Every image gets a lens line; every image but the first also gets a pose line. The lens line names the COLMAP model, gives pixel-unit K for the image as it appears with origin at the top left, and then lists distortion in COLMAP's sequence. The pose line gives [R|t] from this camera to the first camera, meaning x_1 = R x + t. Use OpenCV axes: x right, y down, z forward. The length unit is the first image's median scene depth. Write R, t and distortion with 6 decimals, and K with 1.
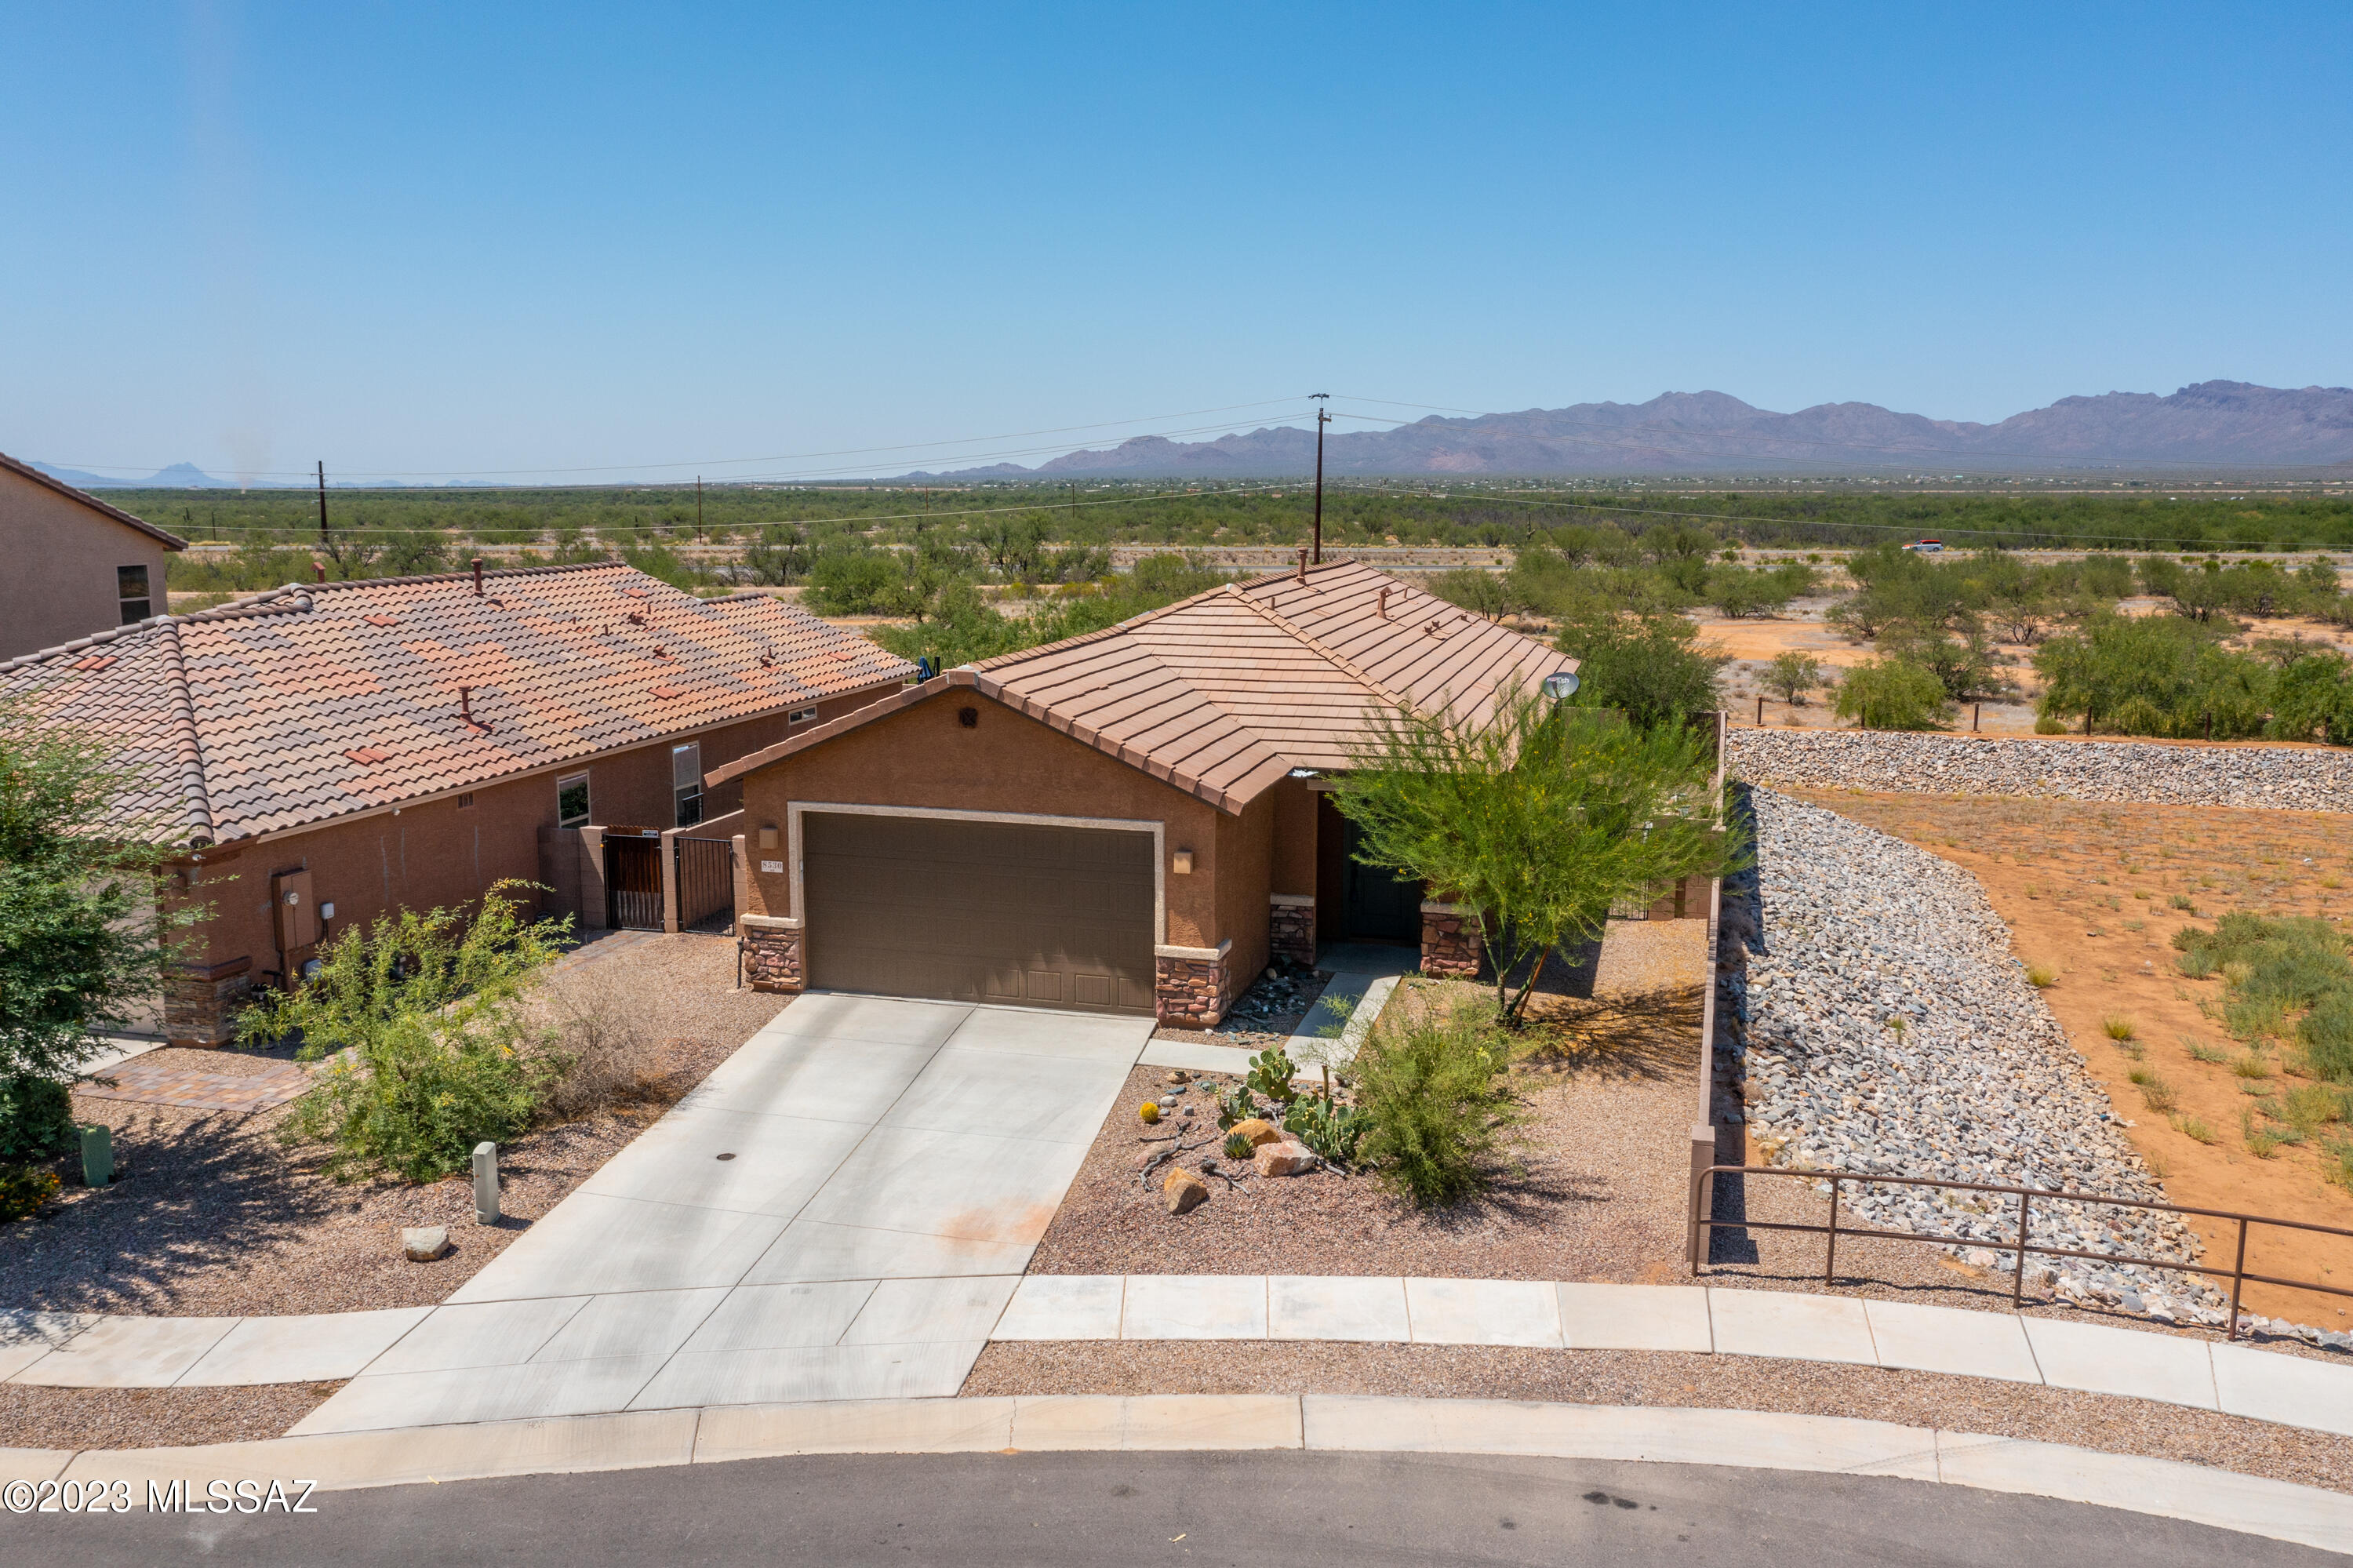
lens RADIAL K [[1865.8, 0, 1165.6], [0, 1865.8, 783.9], [0, 0, 1]] dist [-0.010153, -0.008285]
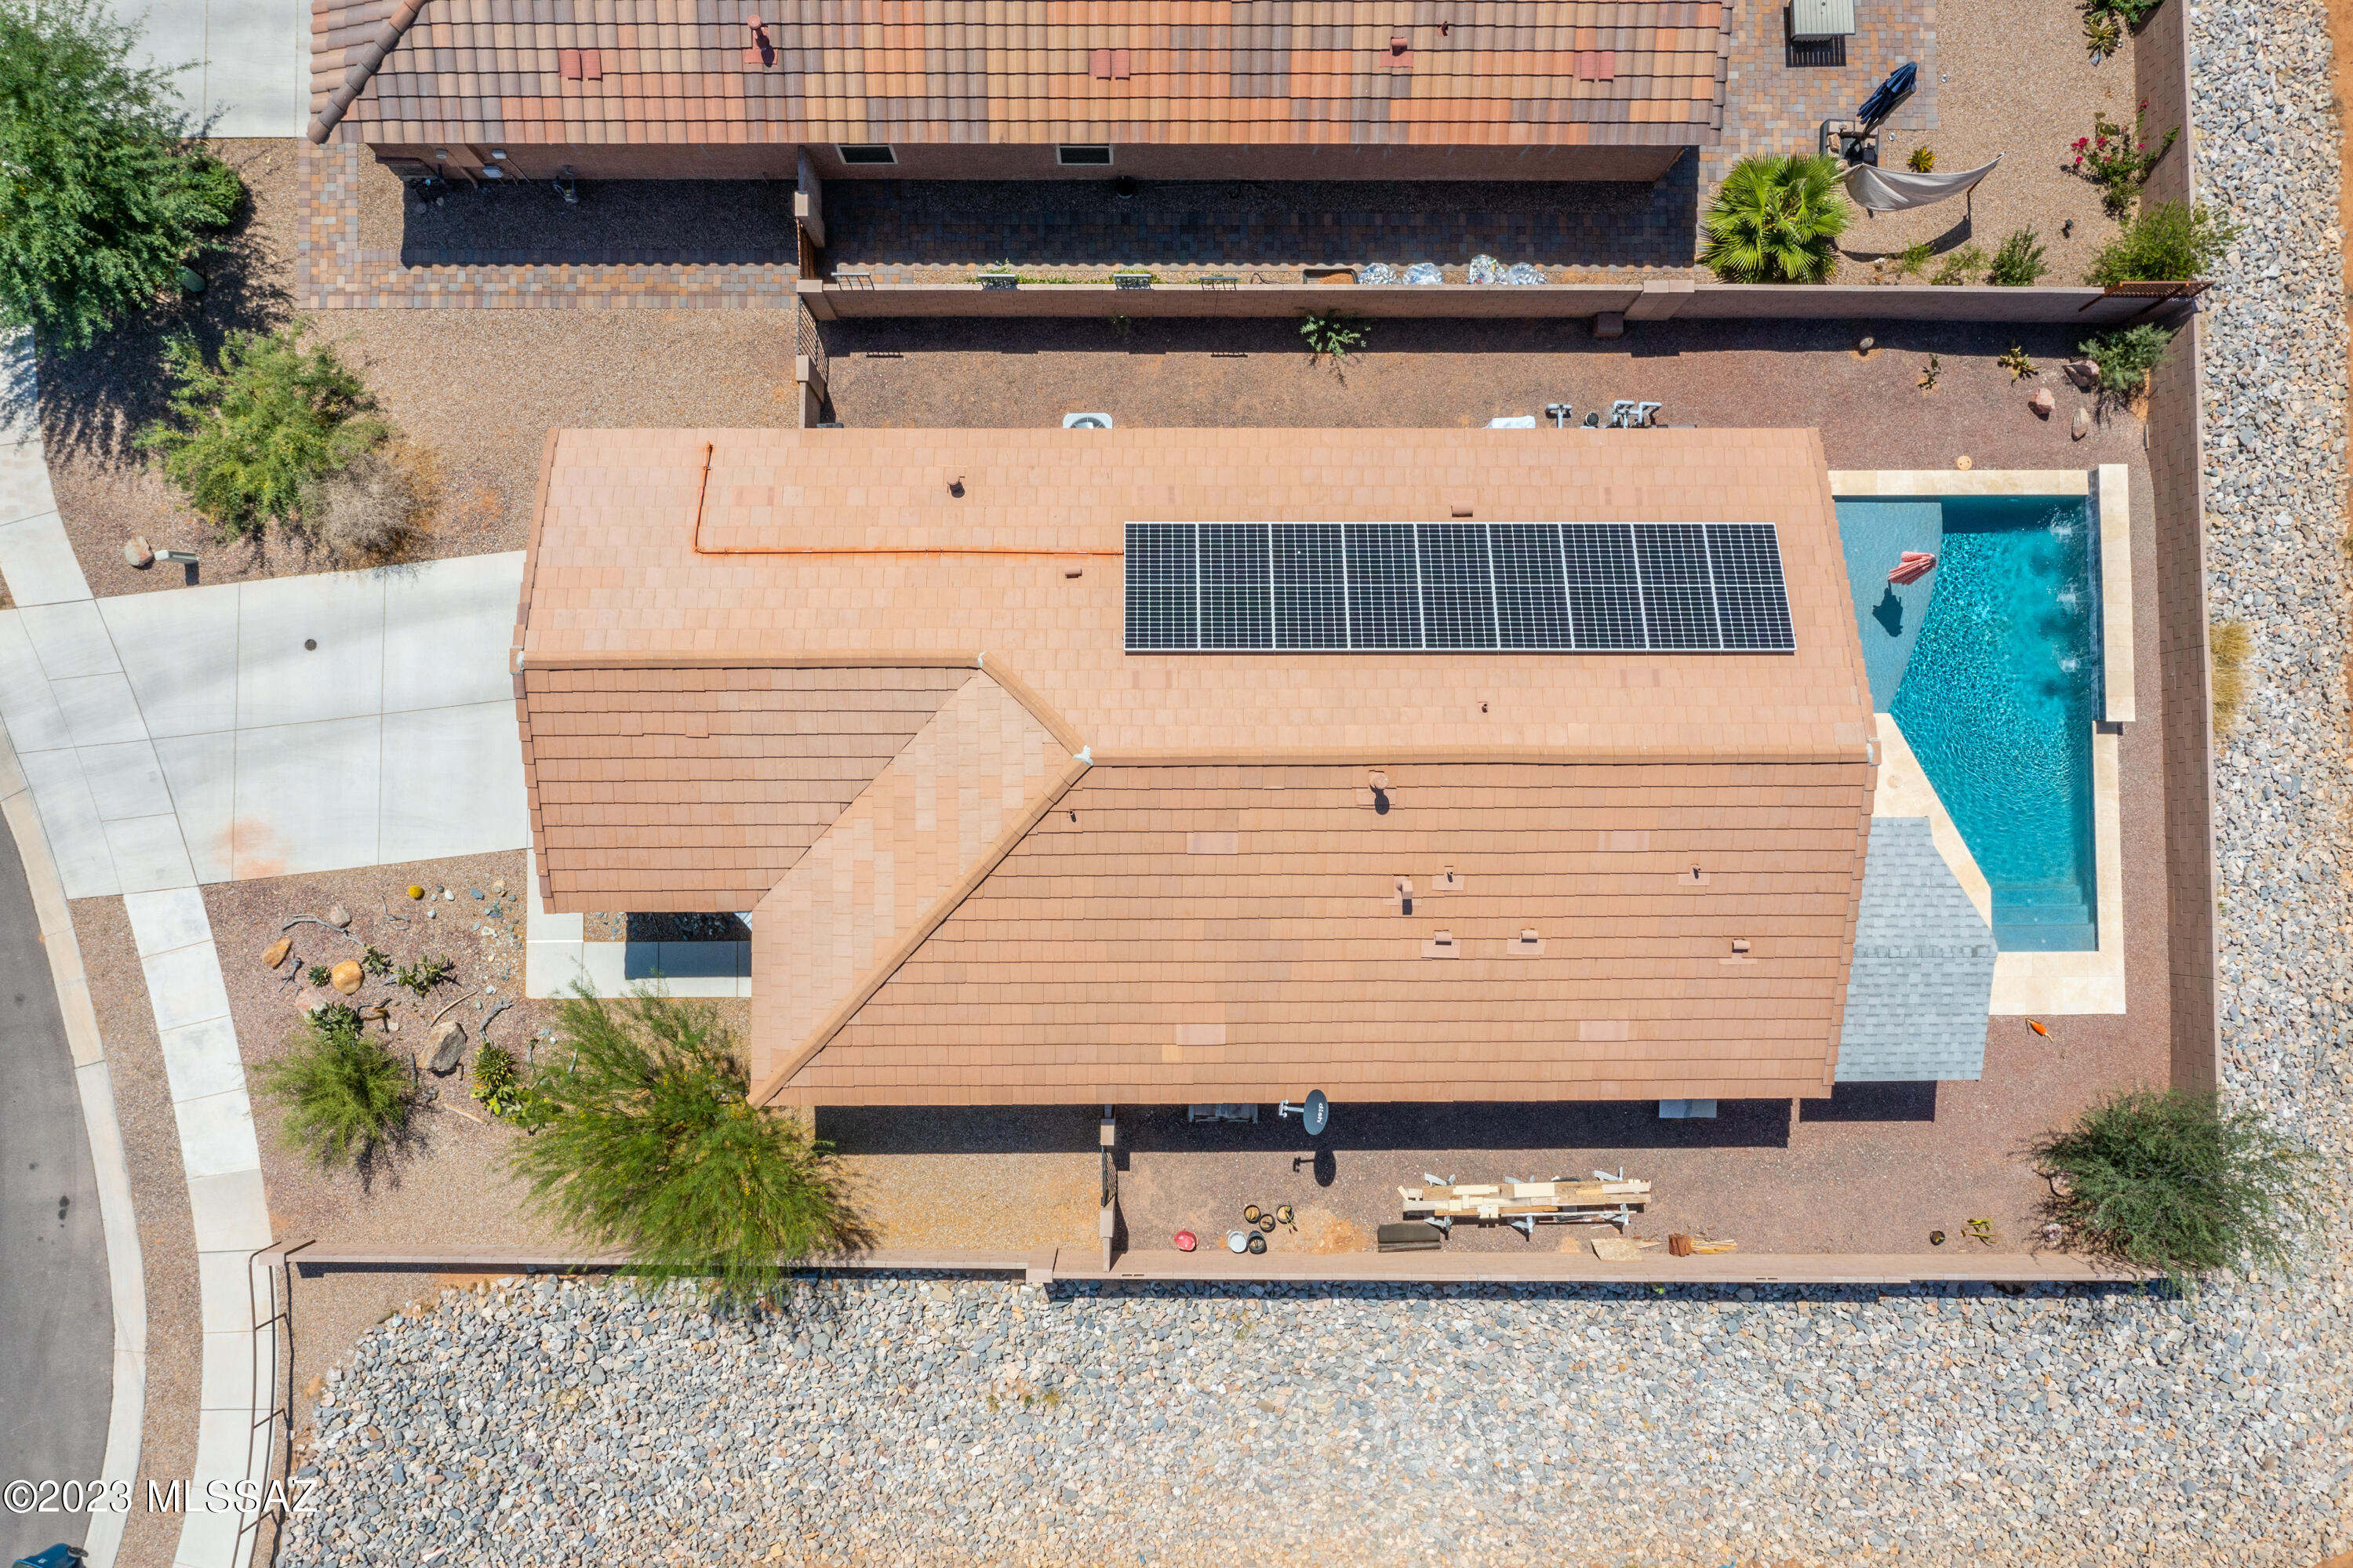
lens RADIAL K [[1865.8, 0, 1165.6], [0, 1865.8, 783.9], [0, 0, 1]] dist [-0.010153, -0.008285]
pose [[0.276731, 0.959867, -0.045548, 0.127494], [-0.170976, 0.095825, 0.980604, -1.248753], [0.945615, -0.263576, 0.190632, 1.161111]]
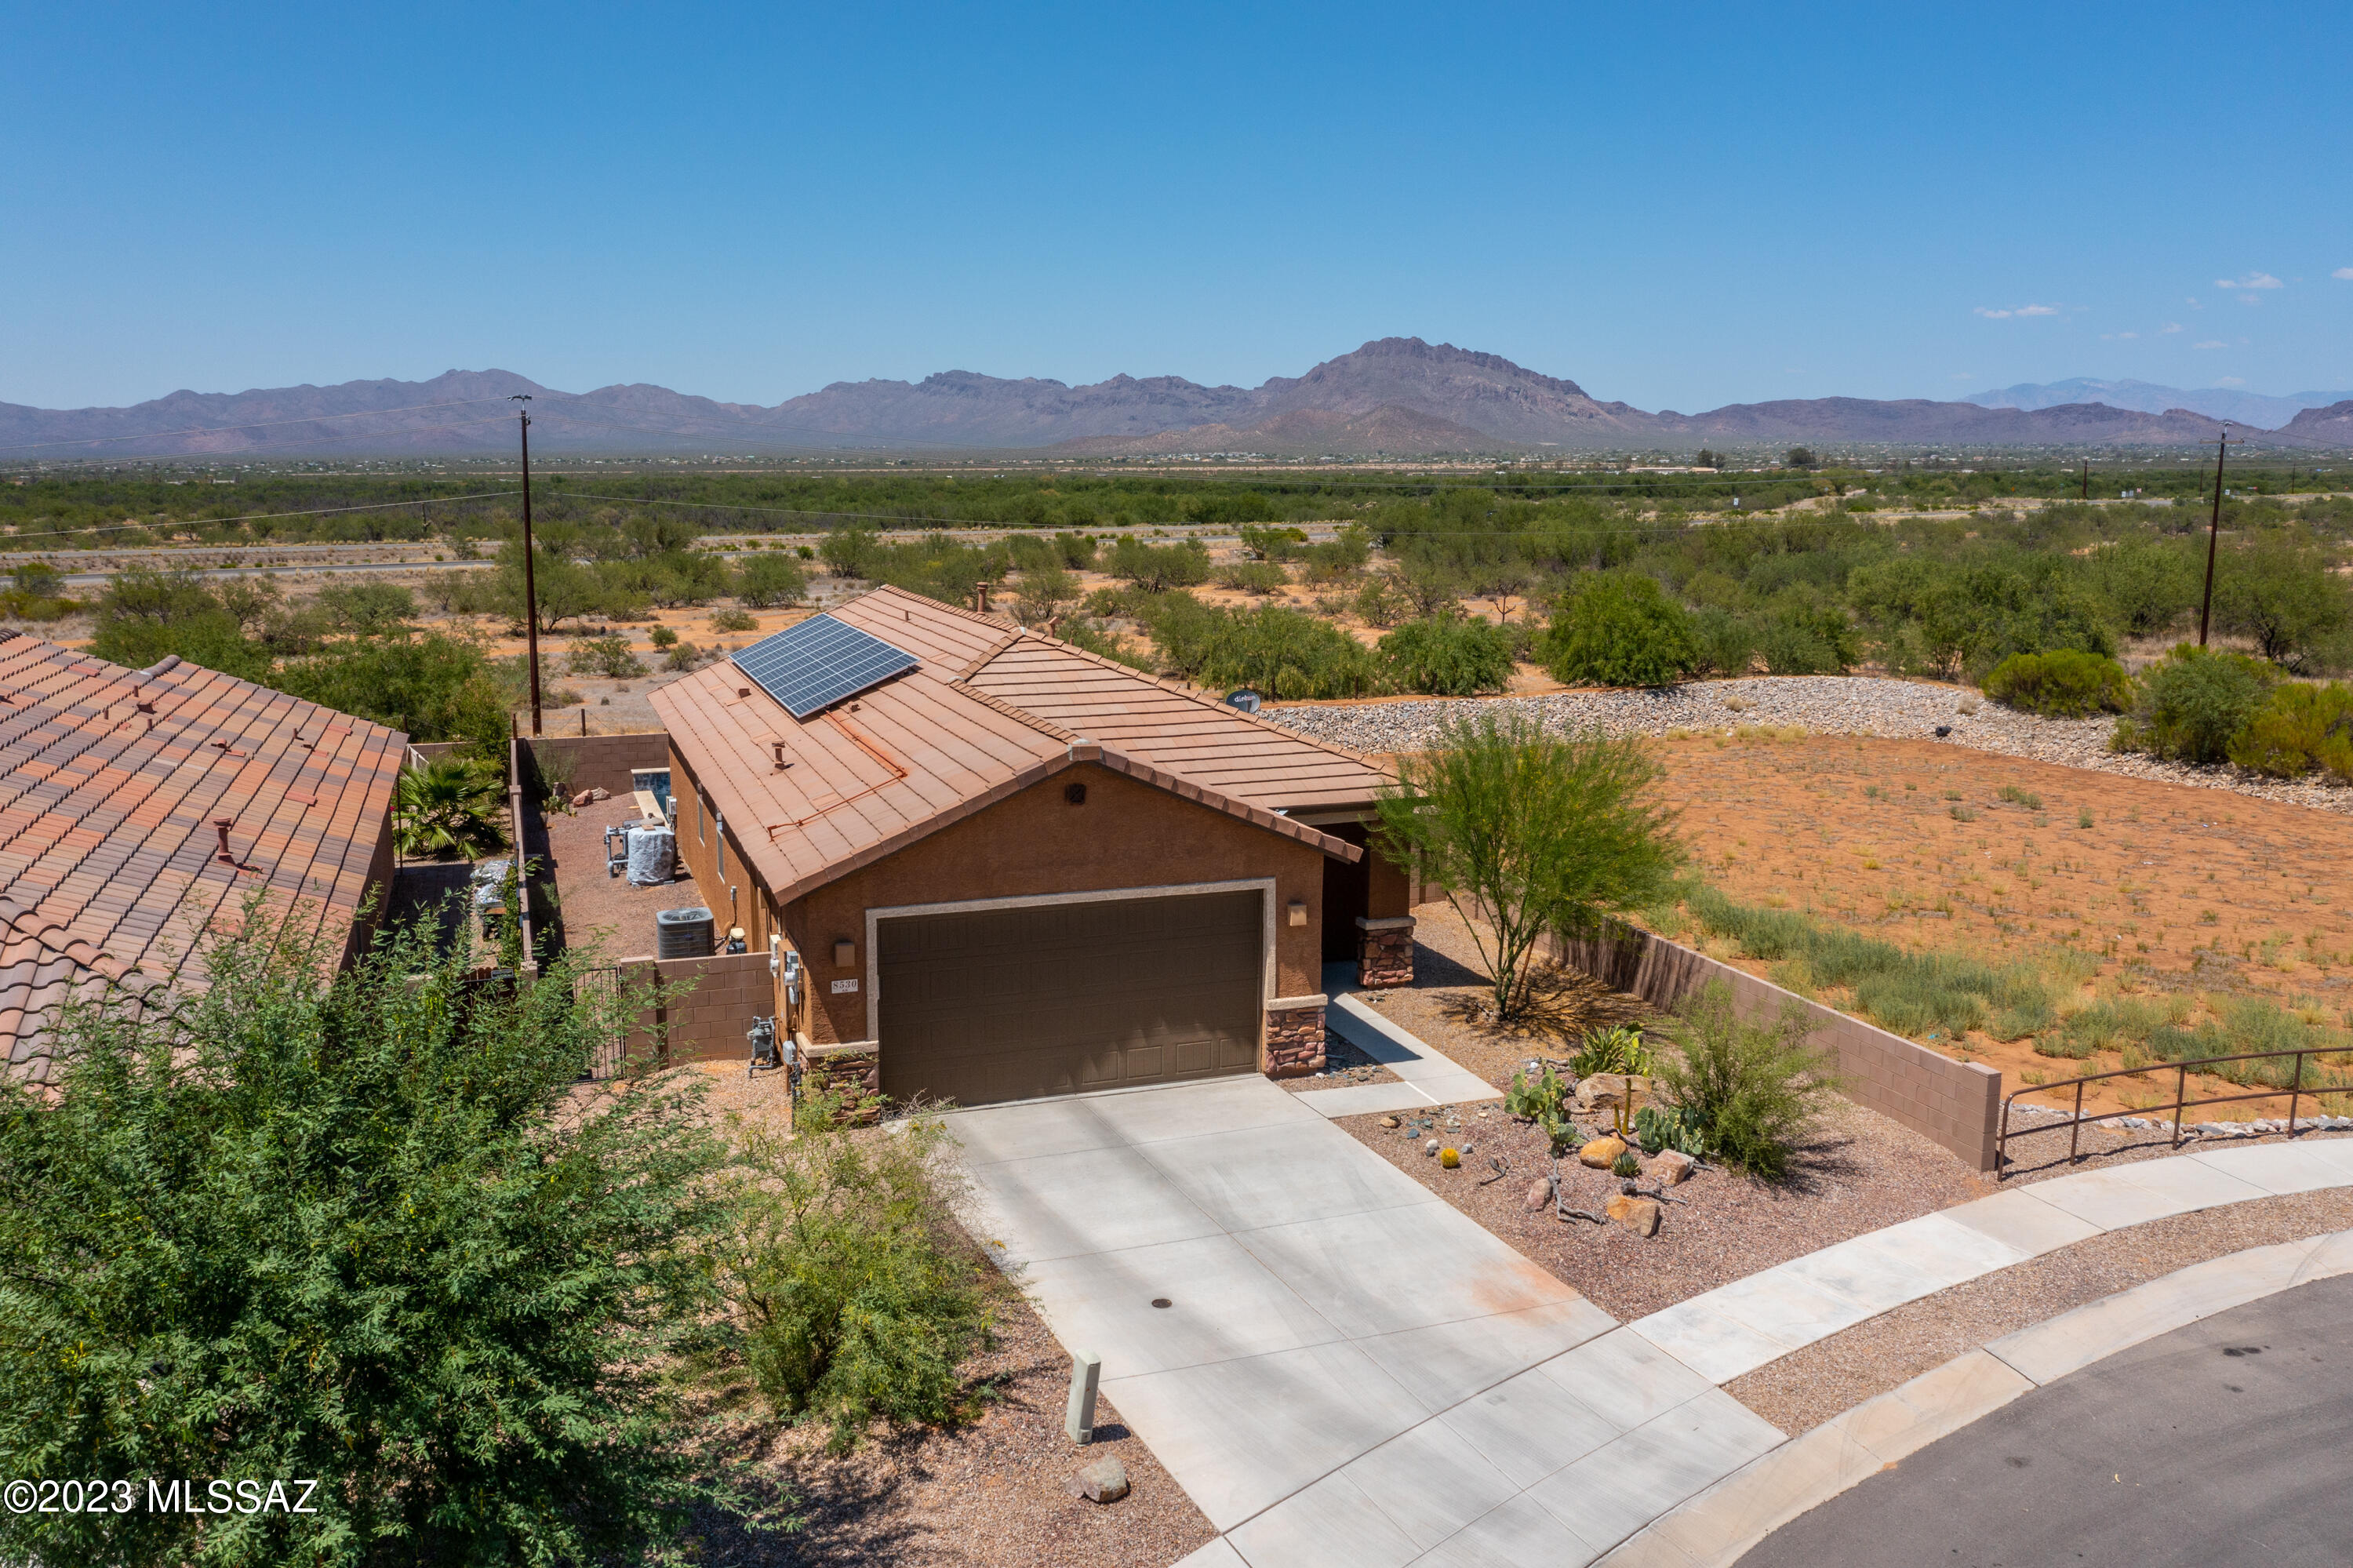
lens RADIAL K [[1865.8, 0, 1165.6], [0, 1865.8, 783.9], [0, 0, 1]] dist [-0.010153, -0.008285]
pose [[0.816997, -0.101013, 0.567725, -0.624050], [0.095360, 0.994649, 0.039743, -0.076519], [-0.568702, 0.021669, 0.822258, 0.208337]]
